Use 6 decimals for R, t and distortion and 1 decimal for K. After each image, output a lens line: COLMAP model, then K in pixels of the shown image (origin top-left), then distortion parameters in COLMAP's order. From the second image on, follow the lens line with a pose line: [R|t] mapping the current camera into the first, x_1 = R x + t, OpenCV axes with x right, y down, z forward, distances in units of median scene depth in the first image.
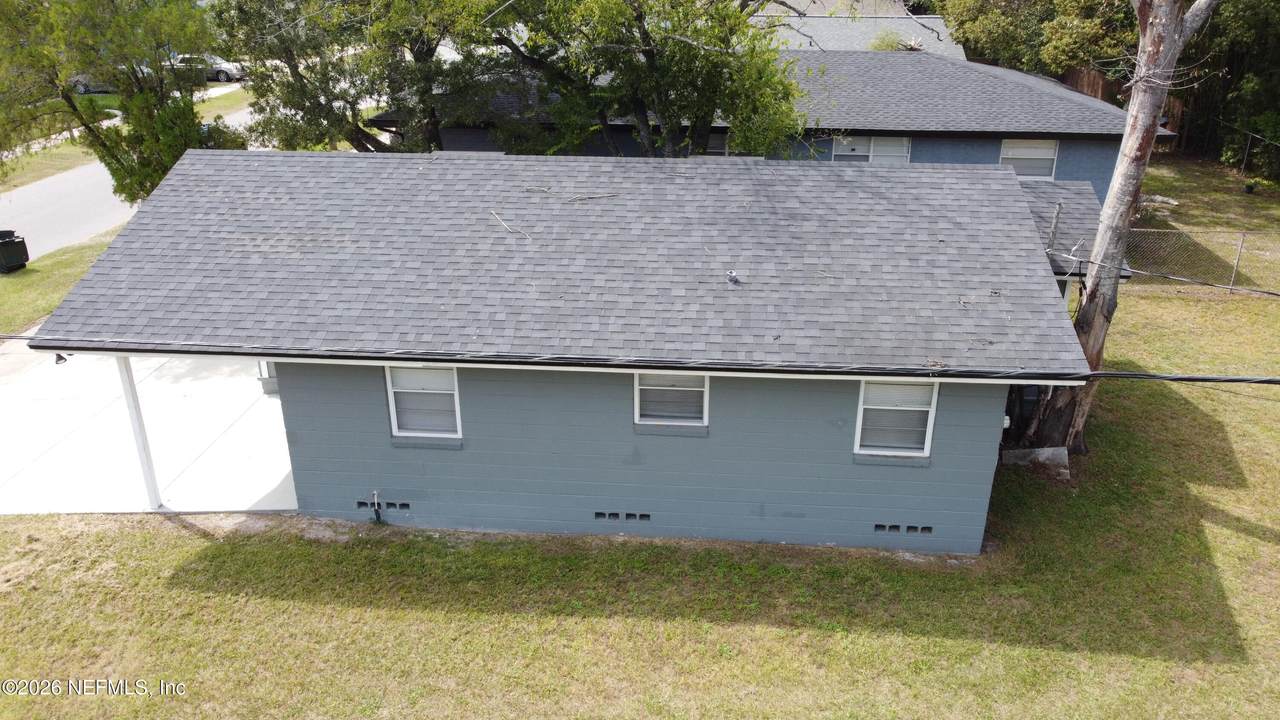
lens RADIAL K [[971.7, 0, 636.1], [0, 971.7, 359.5], [0, 0, 1]] dist [0.007778, -0.006264]
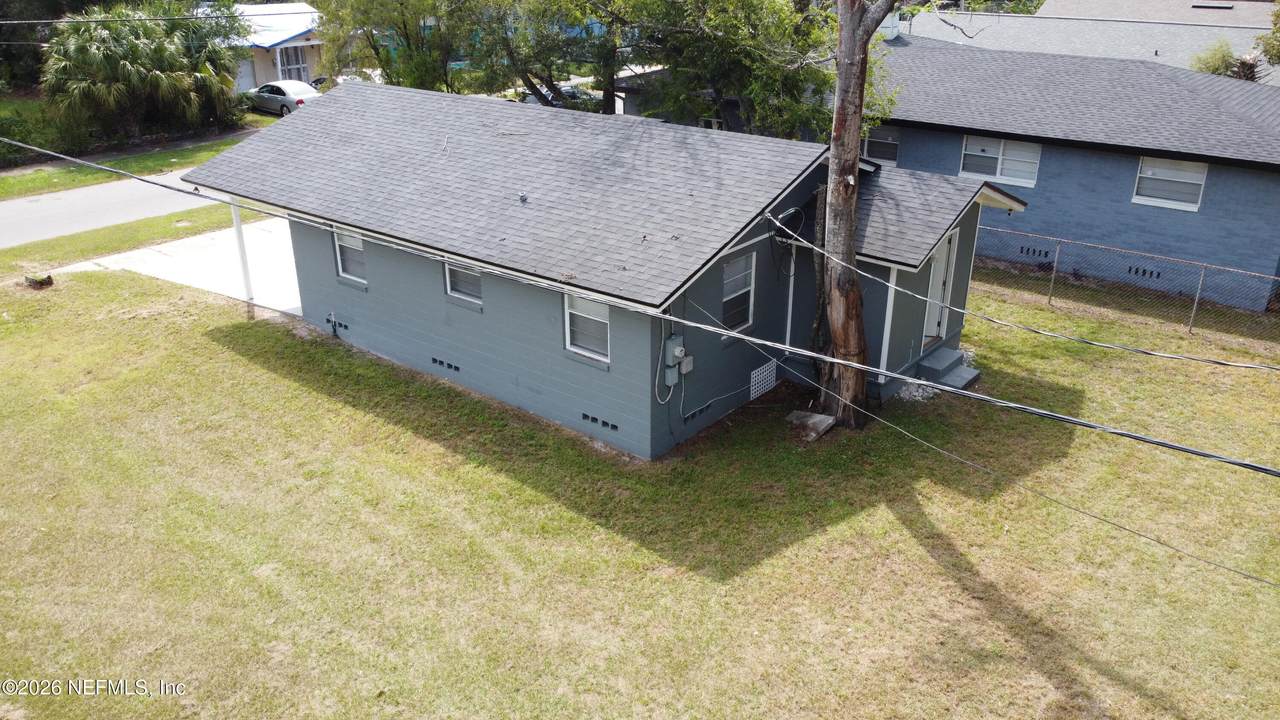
lens RADIAL K [[971.7, 0, 640.5], [0, 971.7, 360.1], [0, 0, 1]] dist [0.007778, -0.006264]
pose [[0.828815, 0.219949, -0.514479, 0.908435], [-0.220123, 0.973526, 0.061588, 0.012367], [0.514405, 0.062203, 0.855289, -0.016003]]
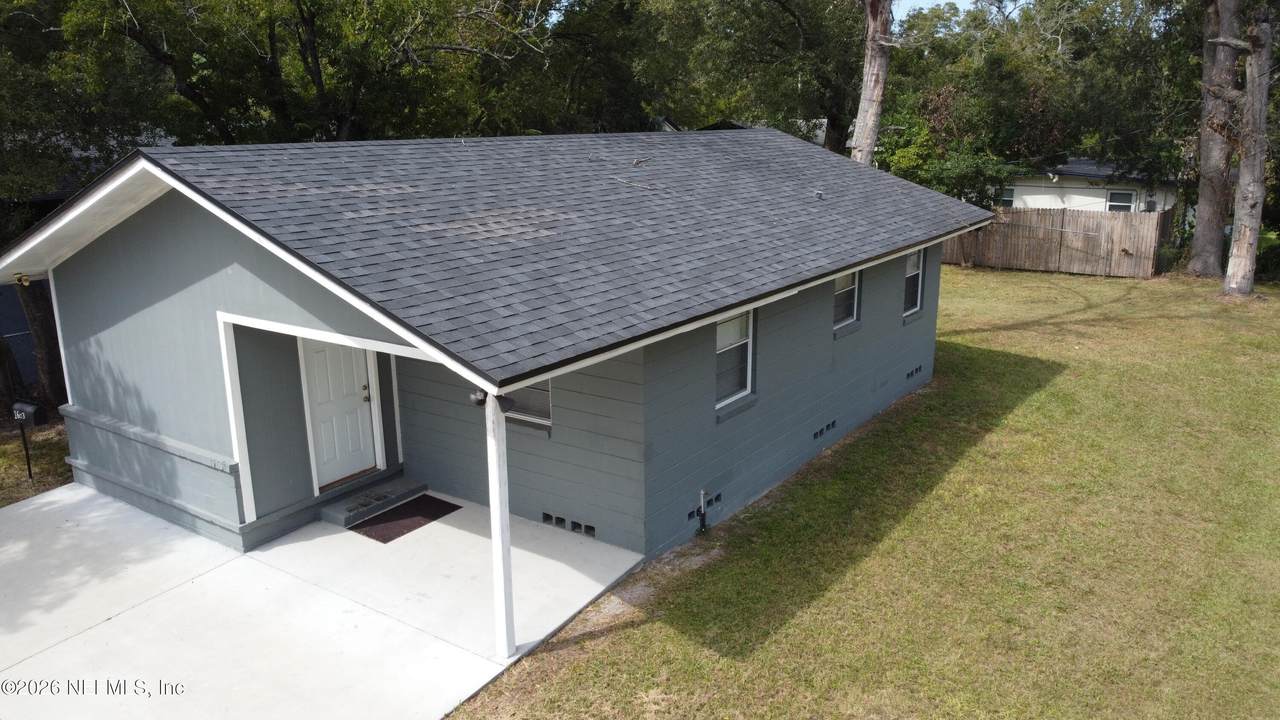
lens RADIAL K [[971.7, 0, 647.7], [0, 971.7, 363.2], [0, 0, 1]] dist [0.007778, -0.006264]
pose [[0.486800, -0.219601, 0.845459, -0.983193], [0.351959, 0.935150, 0.040247, -0.015690], [-0.799469, 0.277975, 0.532521, 0.577547]]
